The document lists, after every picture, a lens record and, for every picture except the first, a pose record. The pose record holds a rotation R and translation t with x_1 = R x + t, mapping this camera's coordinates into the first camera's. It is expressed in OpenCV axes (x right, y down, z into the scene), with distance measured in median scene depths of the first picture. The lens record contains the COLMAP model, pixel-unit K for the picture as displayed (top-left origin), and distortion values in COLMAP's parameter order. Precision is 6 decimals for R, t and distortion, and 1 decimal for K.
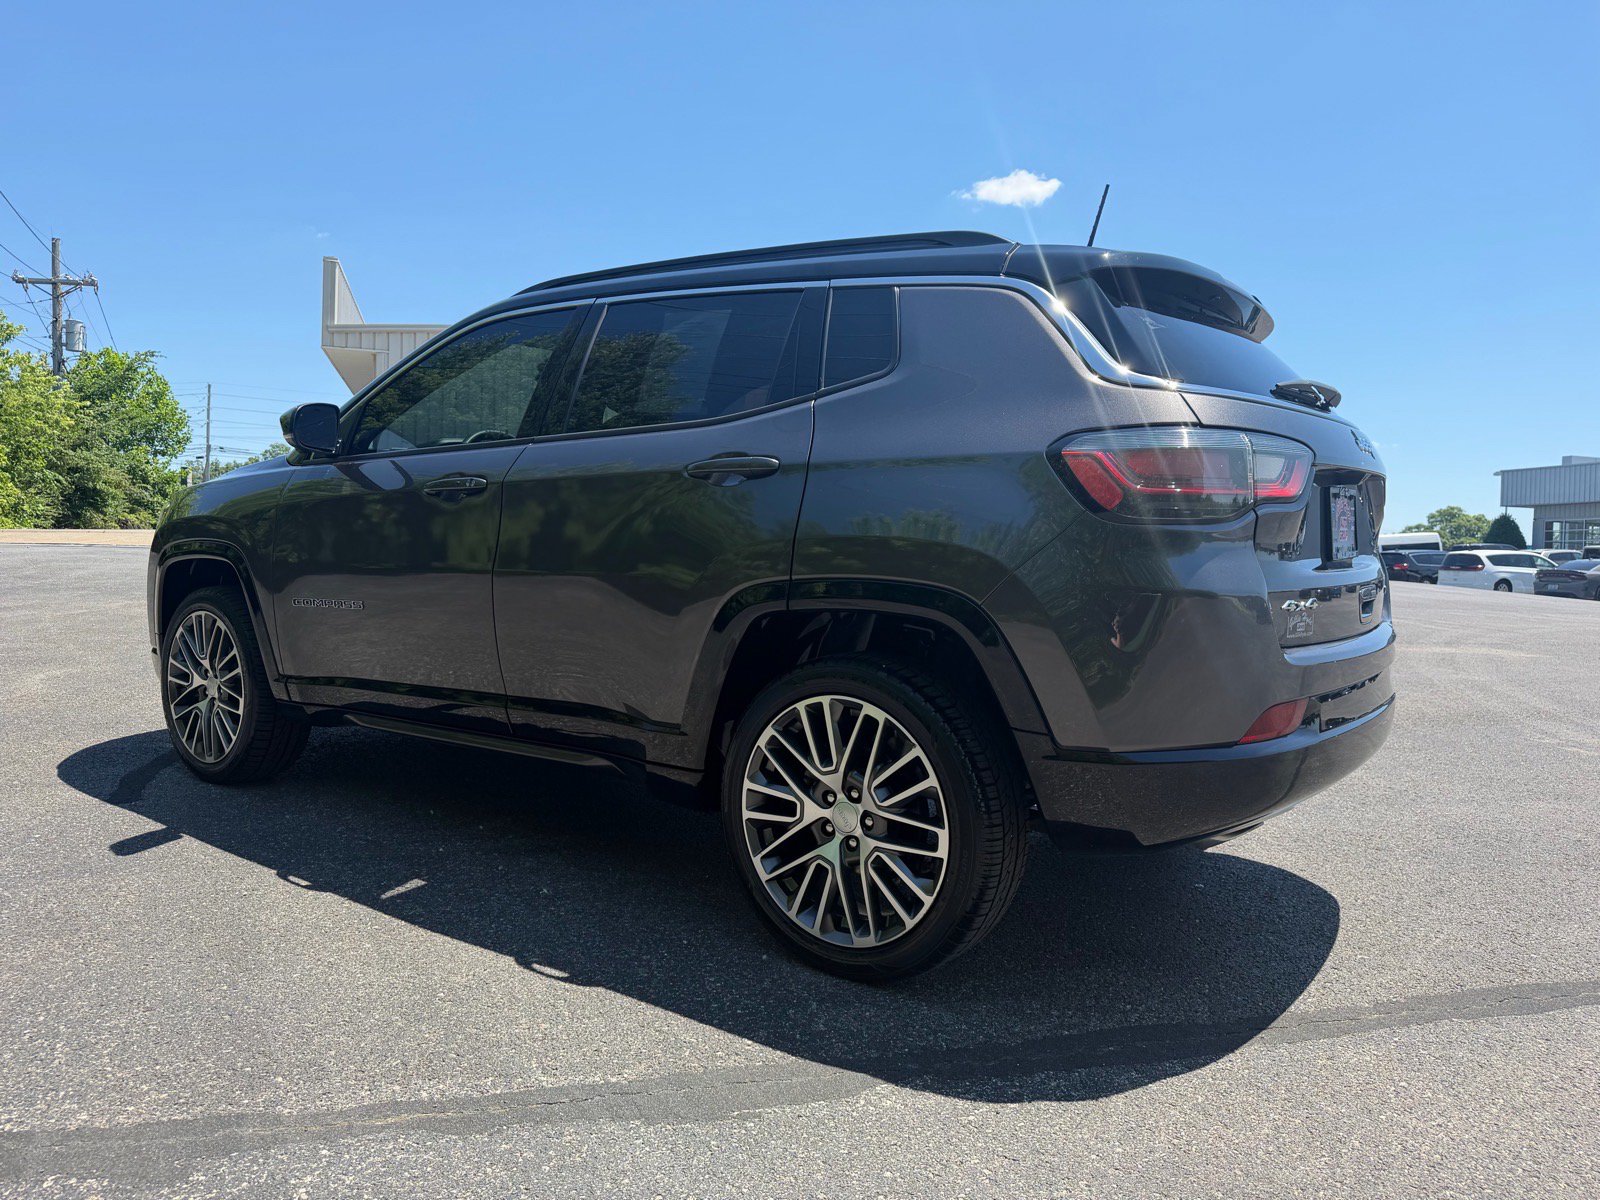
lens RADIAL K [[1167.9, 0, 820.0], [0, 1167.9, 598.0], [0, 0, 1]] dist [0.102954, -0.128450]
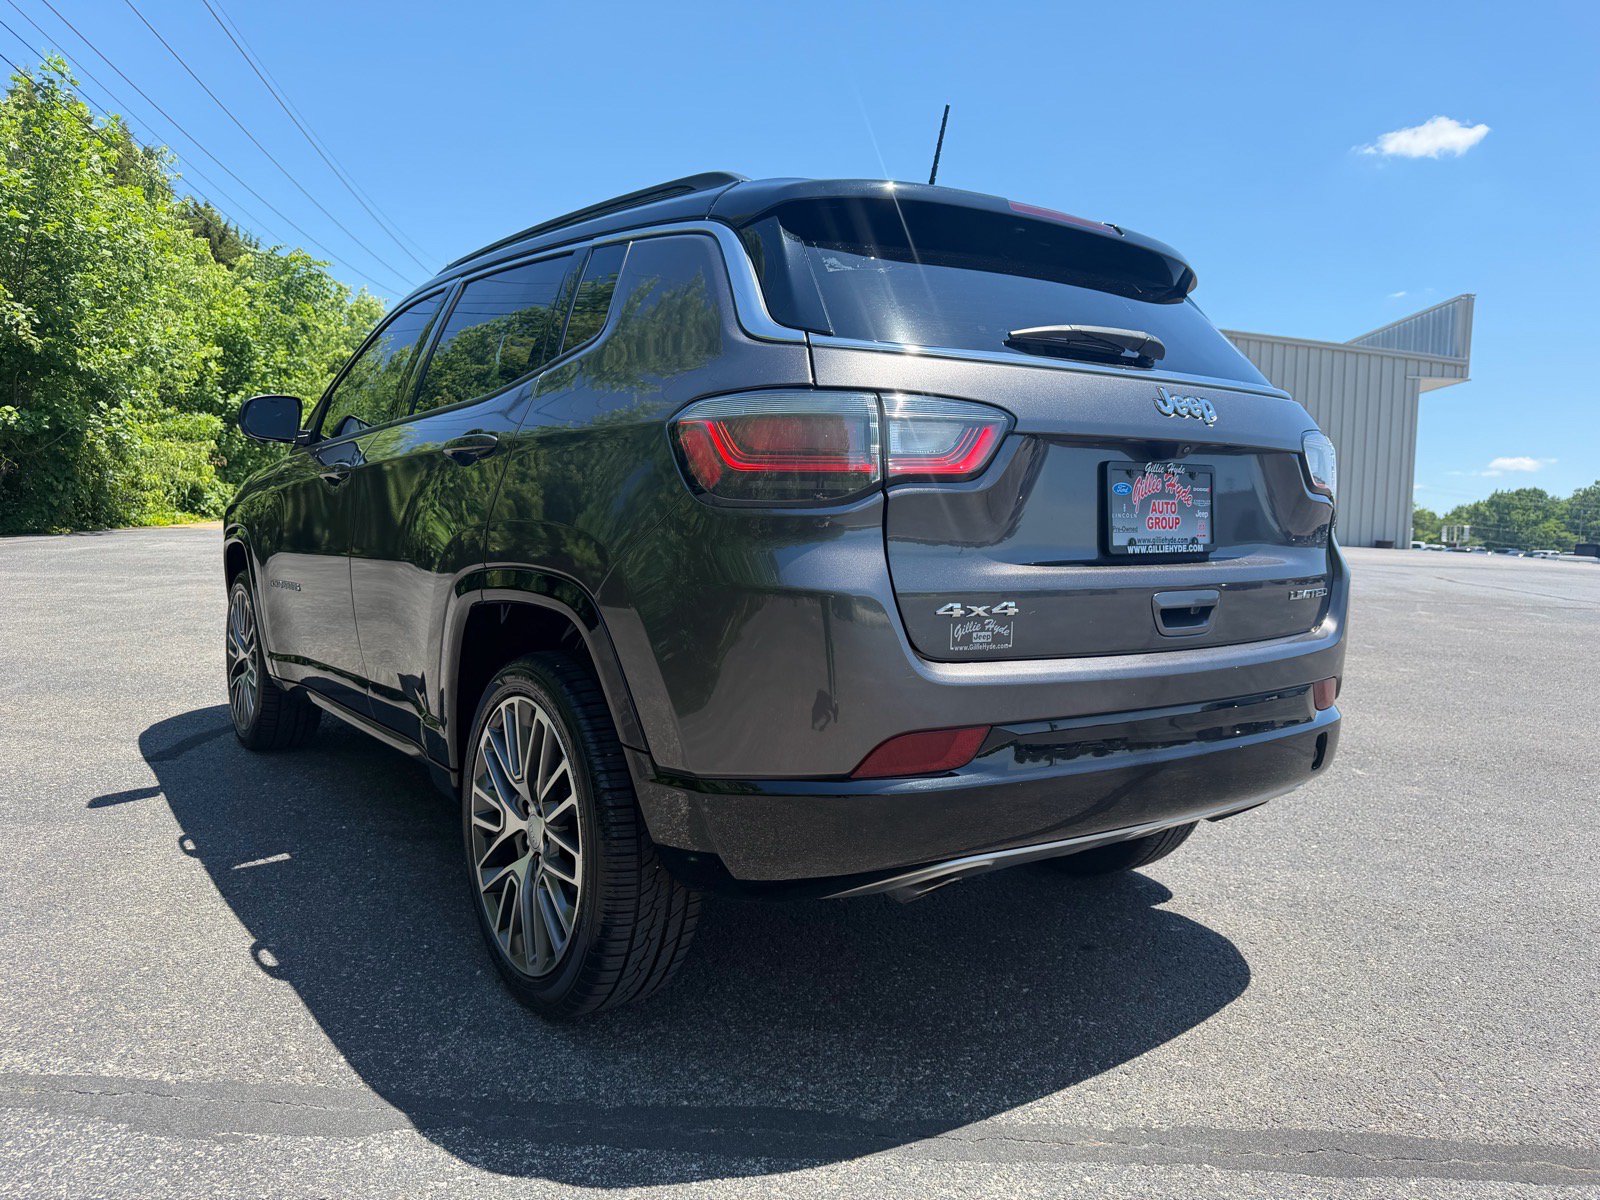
lens RADIAL K [[1167.9, 0, 820.0], [0, 1167.9, 598.0], [0, 0, 1]] dist [0.102954, -0.128450]
pose [[0.954046, 0.025731, -0.298554, 0.499152], [-0.024448, 0.999669, 0.008032, -0.005627], [0.298662, -0.000364, 0.954359, 0.197520]]
